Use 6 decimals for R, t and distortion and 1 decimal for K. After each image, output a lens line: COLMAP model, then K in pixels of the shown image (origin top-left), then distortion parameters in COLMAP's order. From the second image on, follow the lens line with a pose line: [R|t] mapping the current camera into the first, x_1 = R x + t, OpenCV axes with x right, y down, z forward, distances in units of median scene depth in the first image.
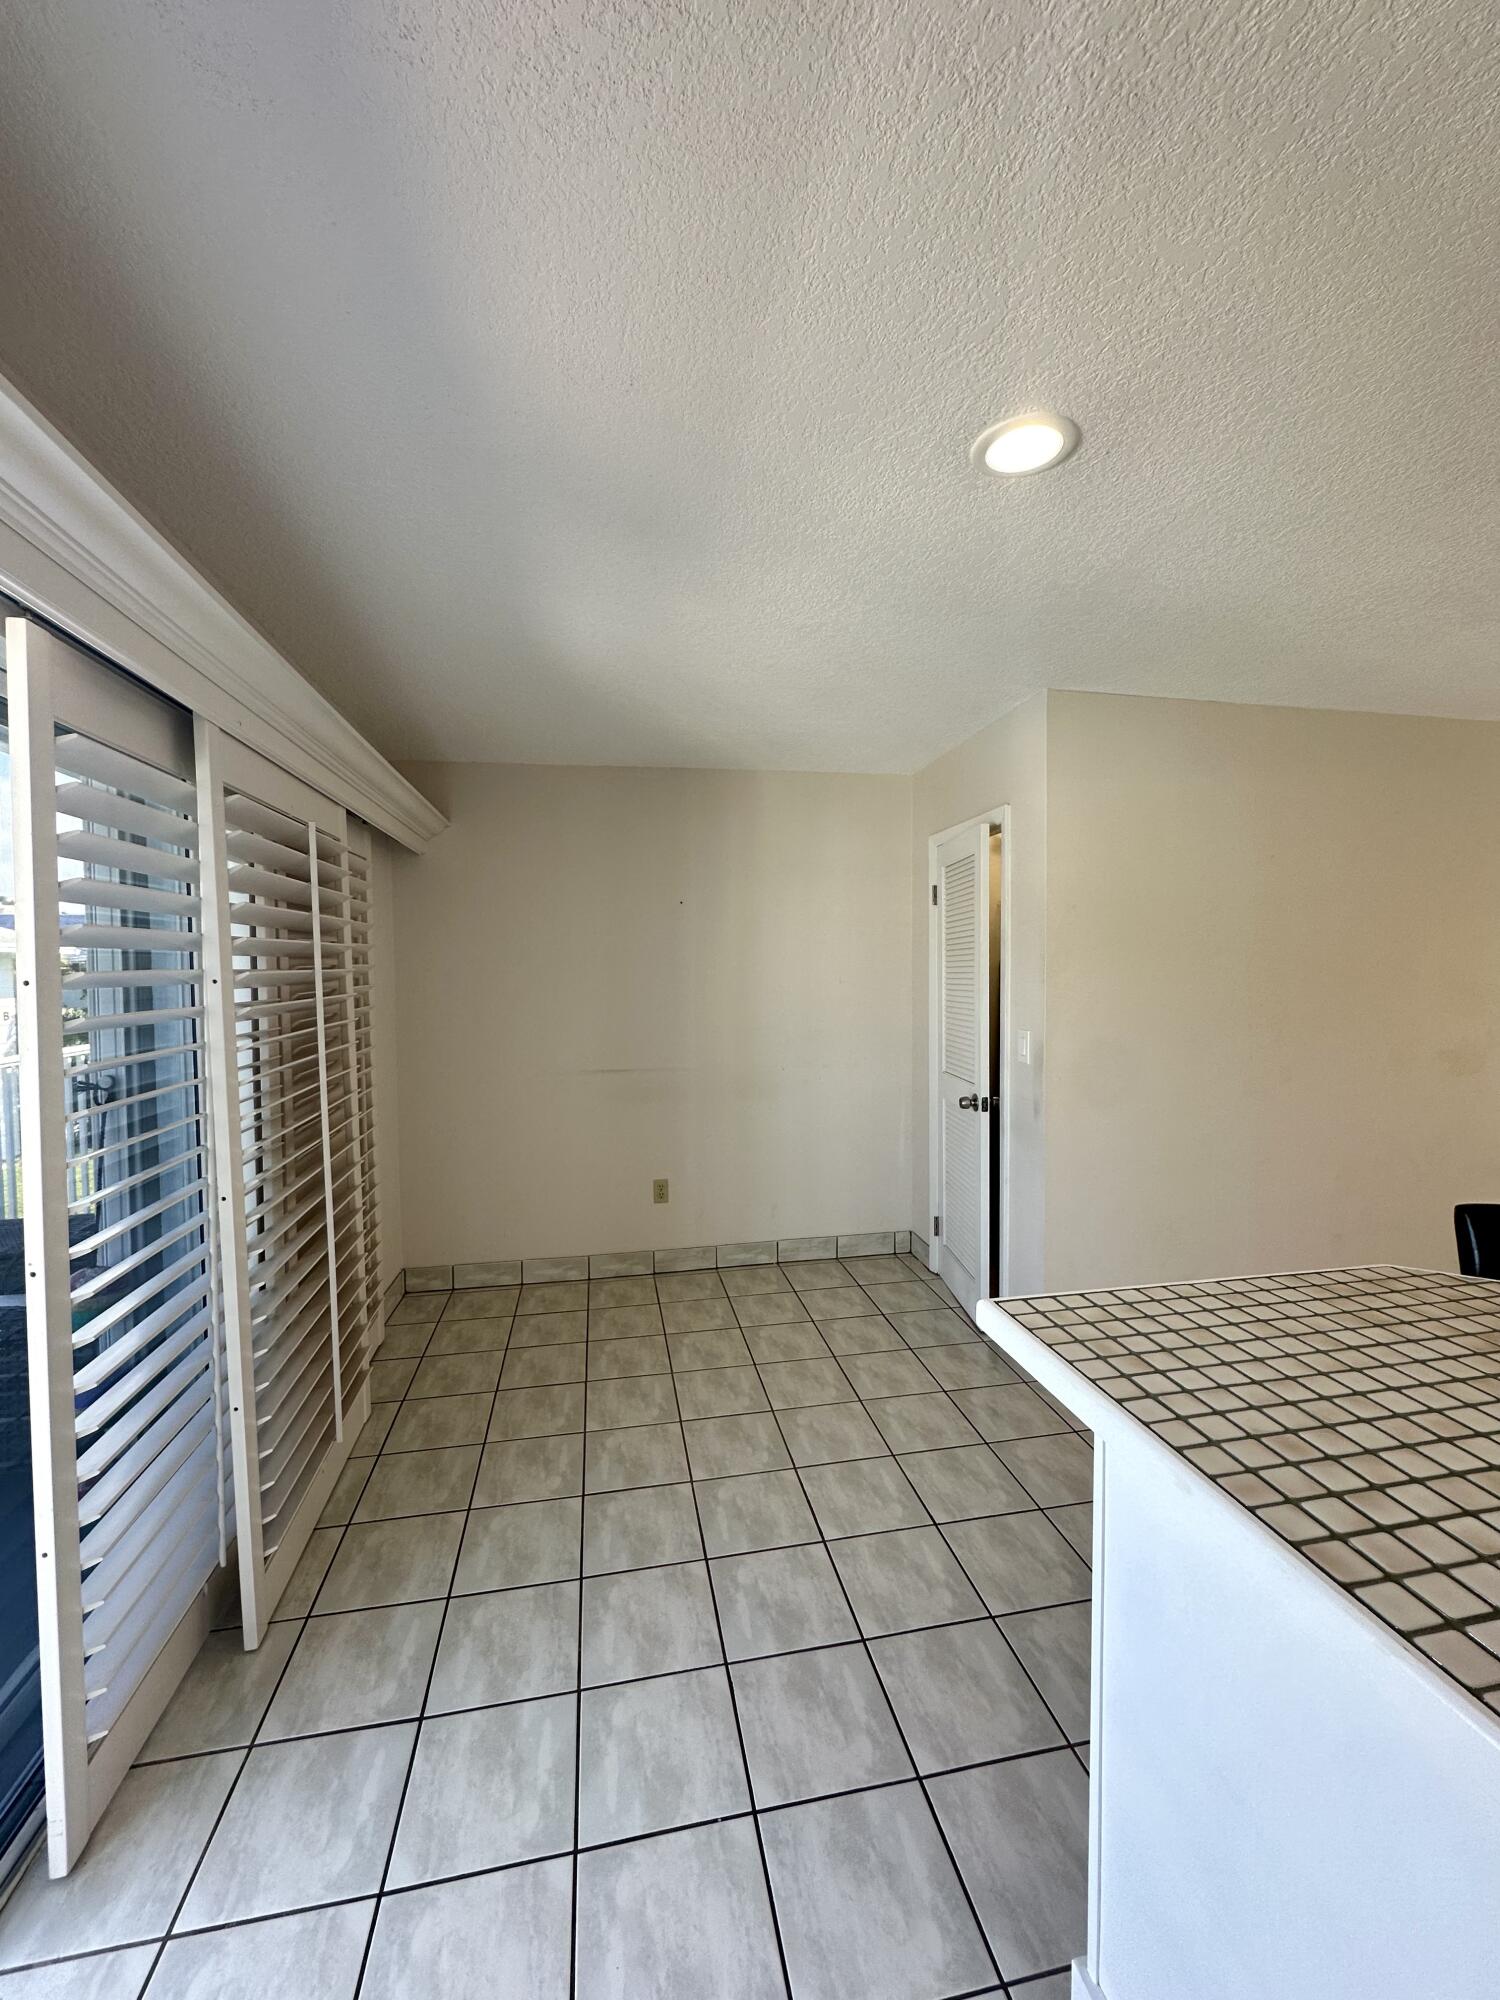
lens RADIAL K [[805.3, 0, 756.3], [0, 805.3, 1004.2], [0, 0, 1]] dist [-0.001173, -0.000136]
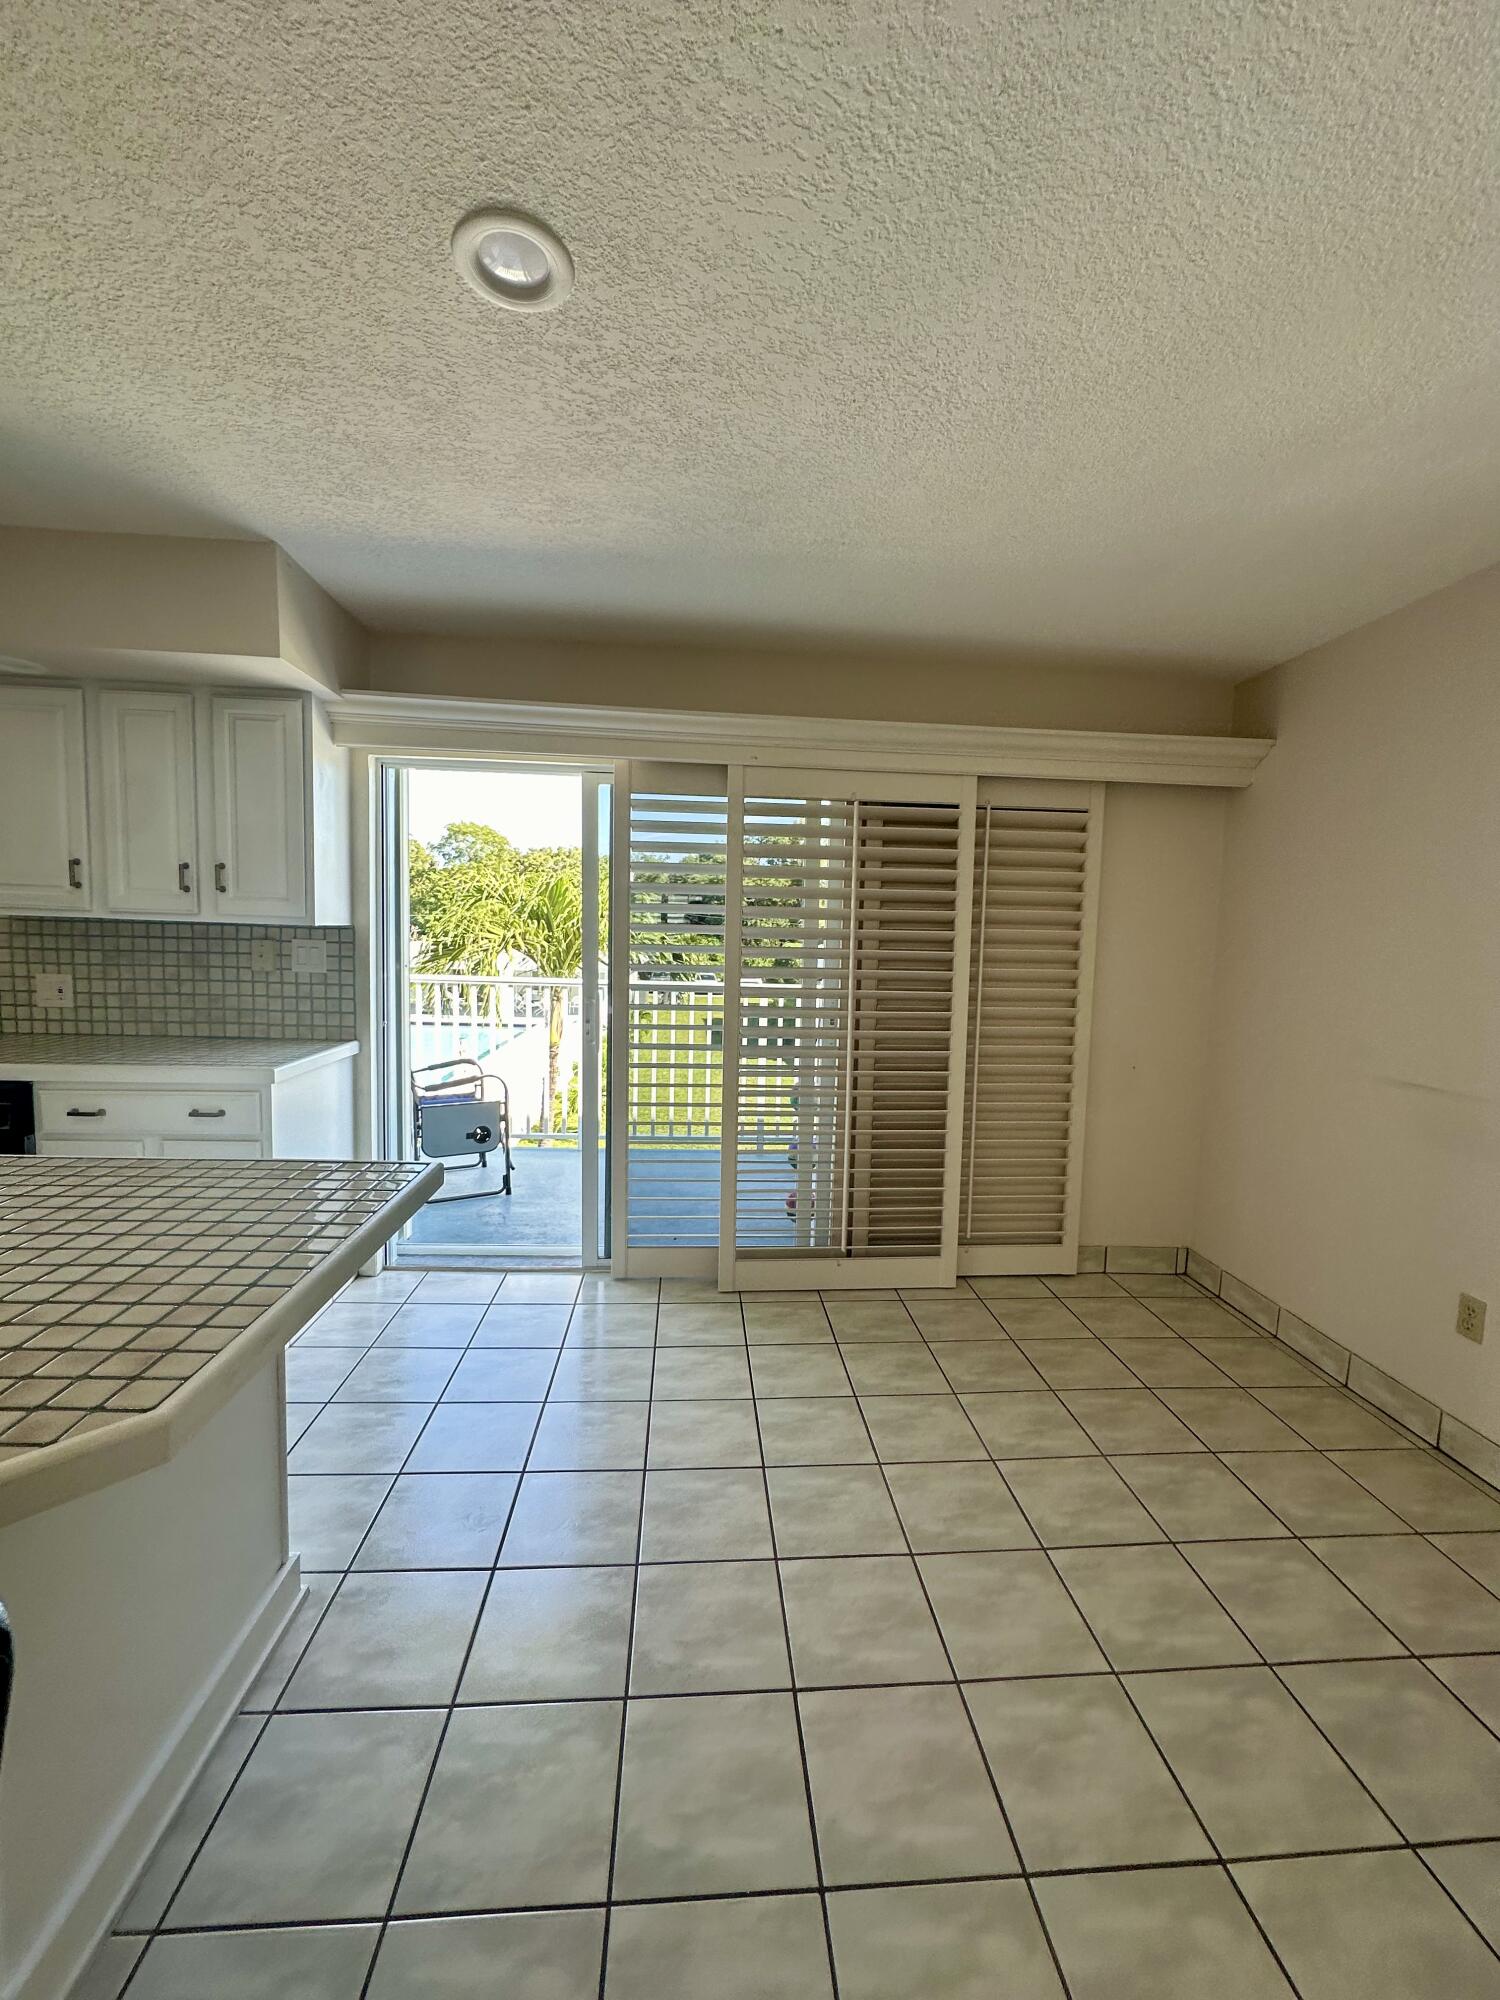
lens RADIAL K [[805.3, 0, 750.5], [0, 805.3, 1003.4], [0, 0, 1]] dist [-0.001173, -0.000136]
pose [[-0.134171, 0.085539, -0.987259, 0.732589], [-0.071993, 0.992793, 0.095803, -0.002576], [0.988340, 0.083930, -0.127046, 0.853341]]
